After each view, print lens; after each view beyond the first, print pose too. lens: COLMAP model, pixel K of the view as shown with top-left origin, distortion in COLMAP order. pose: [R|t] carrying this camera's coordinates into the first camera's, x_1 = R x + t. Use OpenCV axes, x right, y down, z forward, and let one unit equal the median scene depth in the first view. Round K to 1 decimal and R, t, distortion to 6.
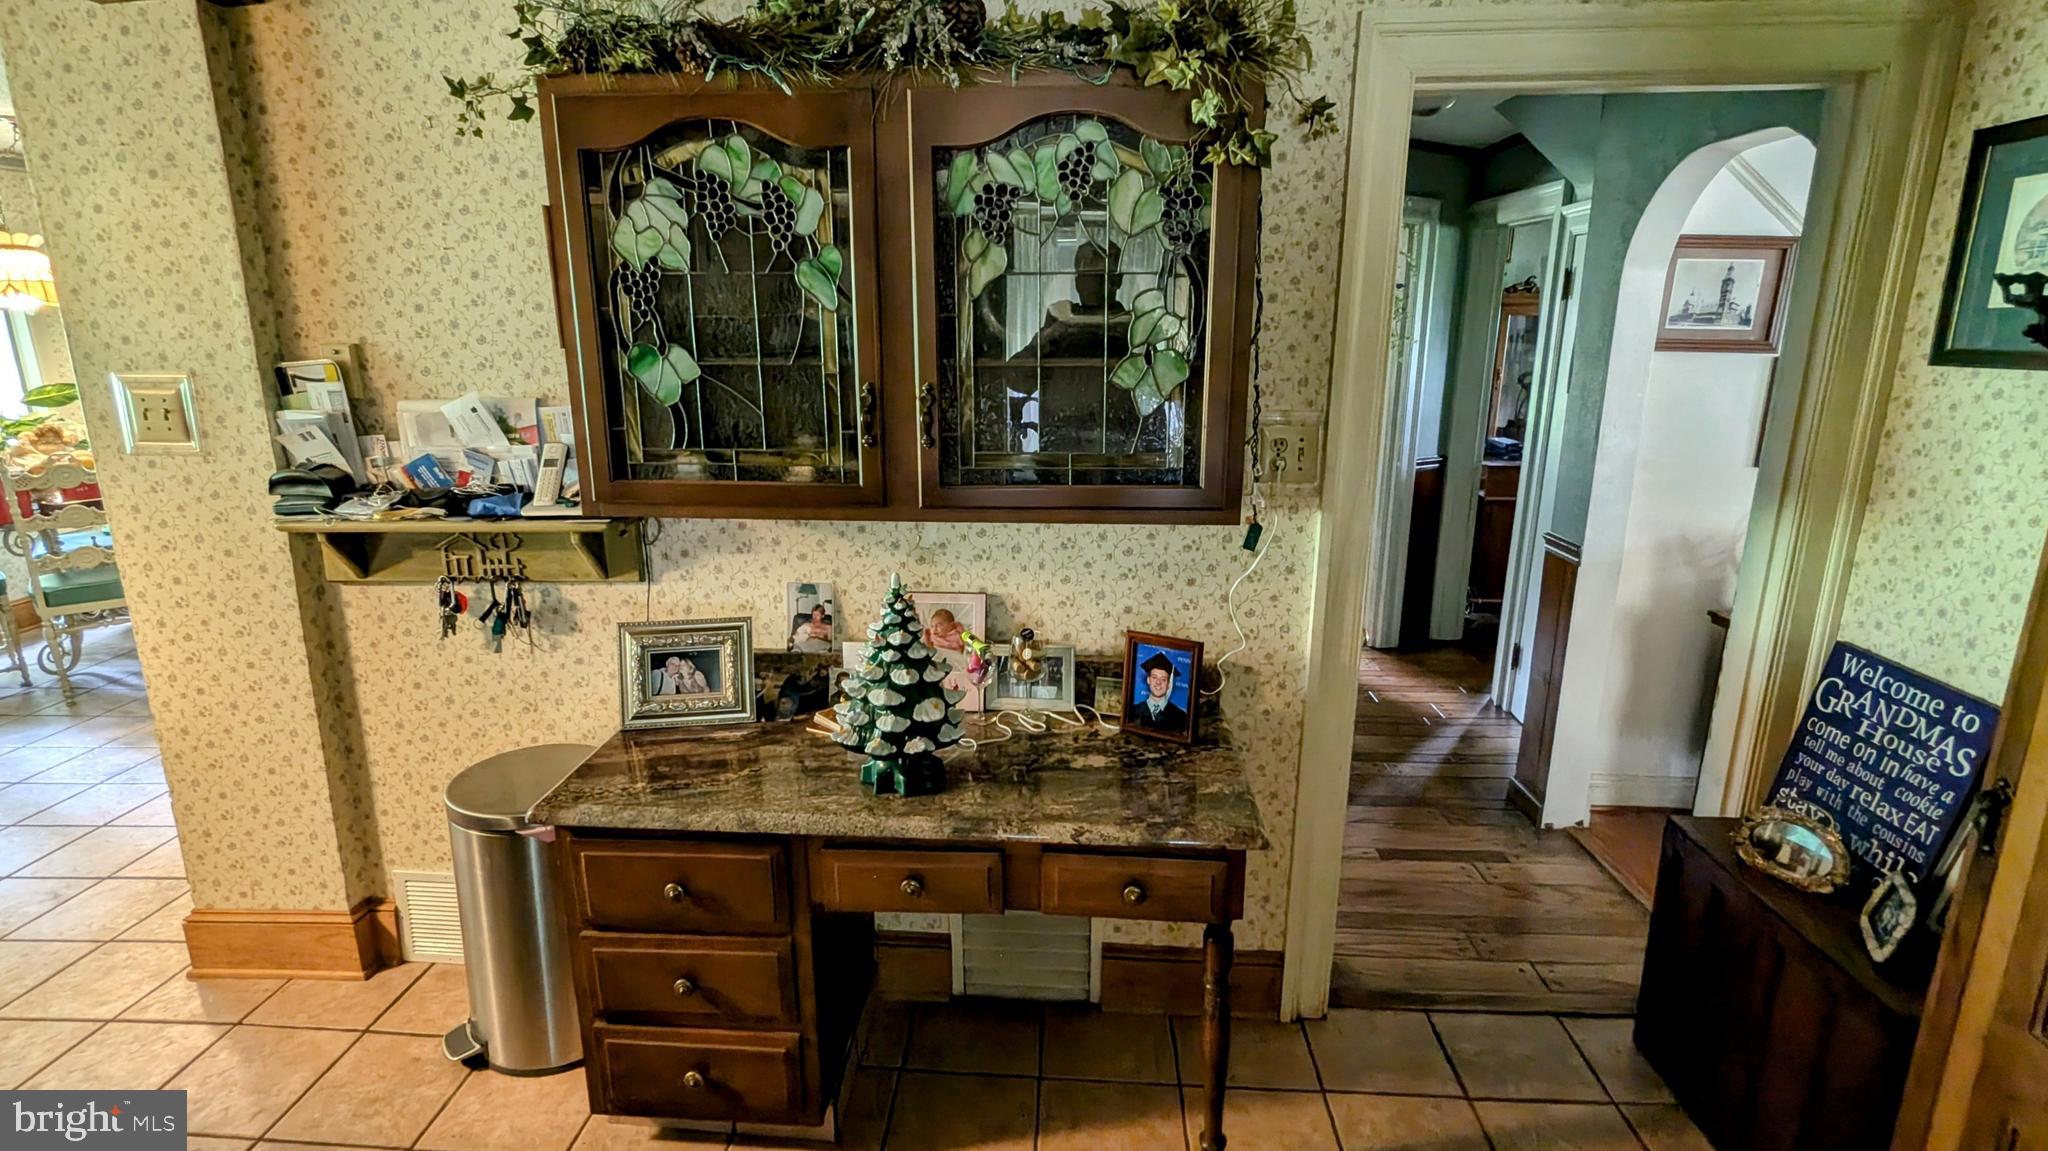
lens RADIAL K [[1014.0, 0, 1024.0], [0, 1014.0, 575.5], [0, 0, 1]] dist [-0.002398, -0.000607]
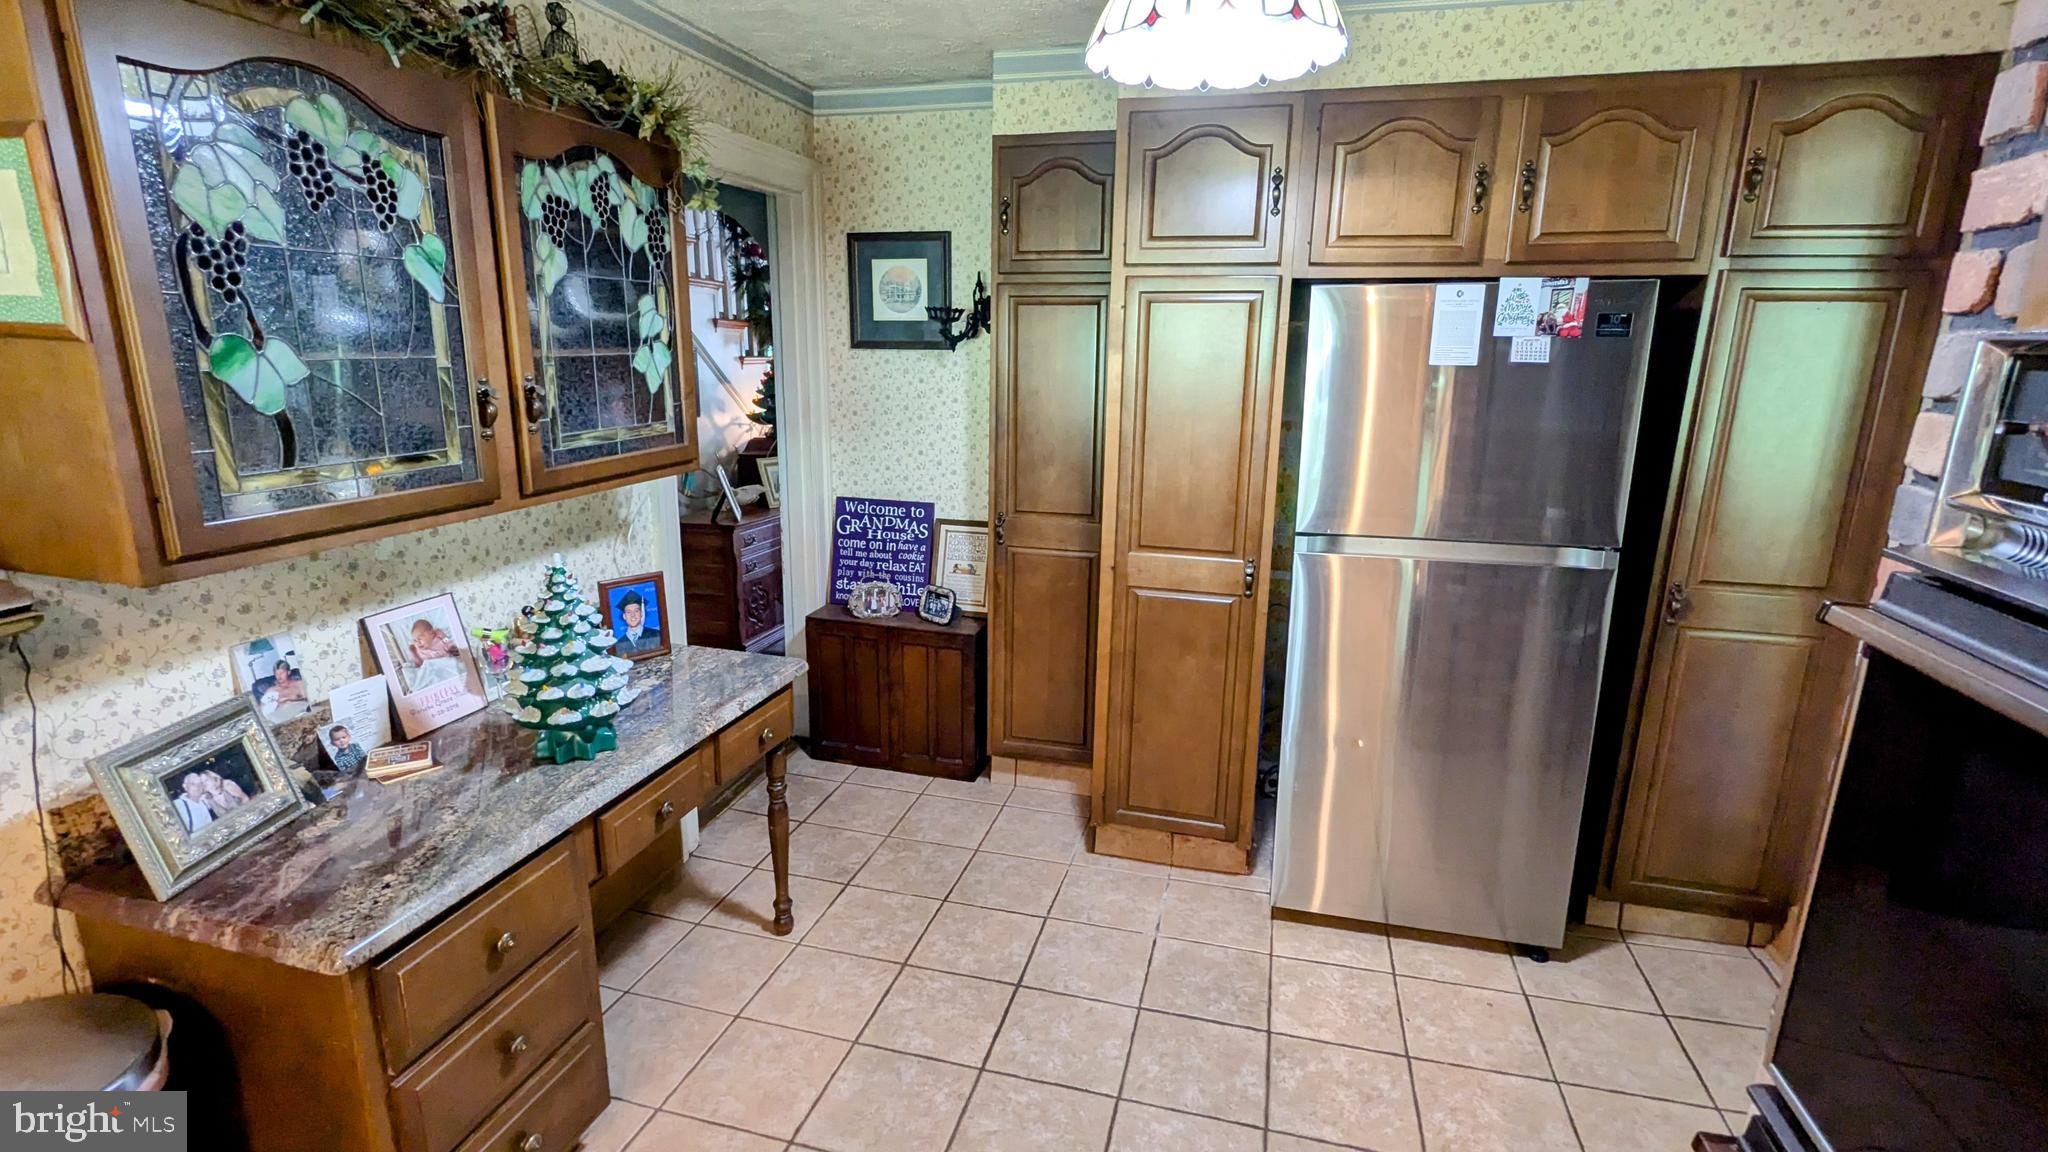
lens RADIAL K [[962.3, 0, 1017.9], [0, 962.3, 574.9], [0, 0, 1]] dist [0.001227, -0.000217]
pose [[0.210419, -0.232073, 0.949666, -1.000734], [0.219826, 0.957770, 0.185346, -0.062722], [-0.952576, 0.169761, 0.252548, 0.295108]]
